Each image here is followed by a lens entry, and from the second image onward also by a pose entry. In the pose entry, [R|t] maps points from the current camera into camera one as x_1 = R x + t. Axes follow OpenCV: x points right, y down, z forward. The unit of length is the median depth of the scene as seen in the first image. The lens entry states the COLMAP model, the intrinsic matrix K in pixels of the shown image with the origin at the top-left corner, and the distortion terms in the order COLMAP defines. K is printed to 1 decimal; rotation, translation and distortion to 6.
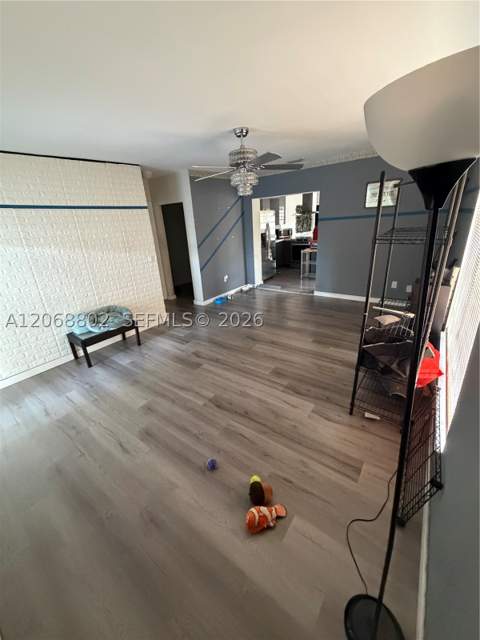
lens RADIAL K [[253.7, 0, 238.7], [0, 253.7, 318.2], [0, 0, 1]] dist [-0.001394, 0.000703]
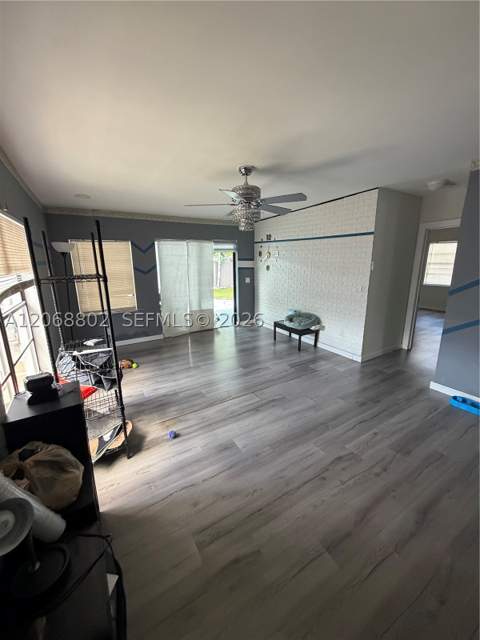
lens RADIAL K [[253.7, 0, 238.7], [0, 253.7, 318.2], [0, 0, 1]] dist [-0.001394, 0.000703]
pose [[-0.385566, 0.271388, -0.881866, 0.857171], [-0.302710, 0.865659, 0.398750, -0.490949], [0.871611, 0.420694, -0.251616, 1.180695]]
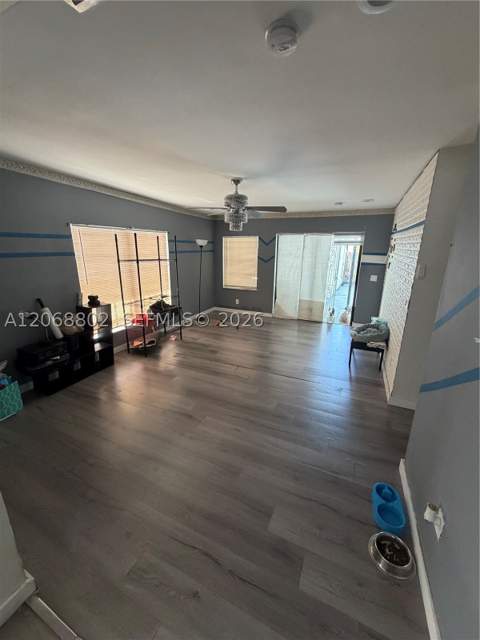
lens RADIAL K [[253.7, 0, 238.7], [0, 253.7, 318.2], [0, 0, 1]] dist [-0.001394, 0.000703]
pose [[-0.978653, 0.102911, -0.177898, 0.232224], [-0.026776, 0.794376, 0.606836, -0.762529], [0.203768, 0.598645, -0.774663, 1.885691]]
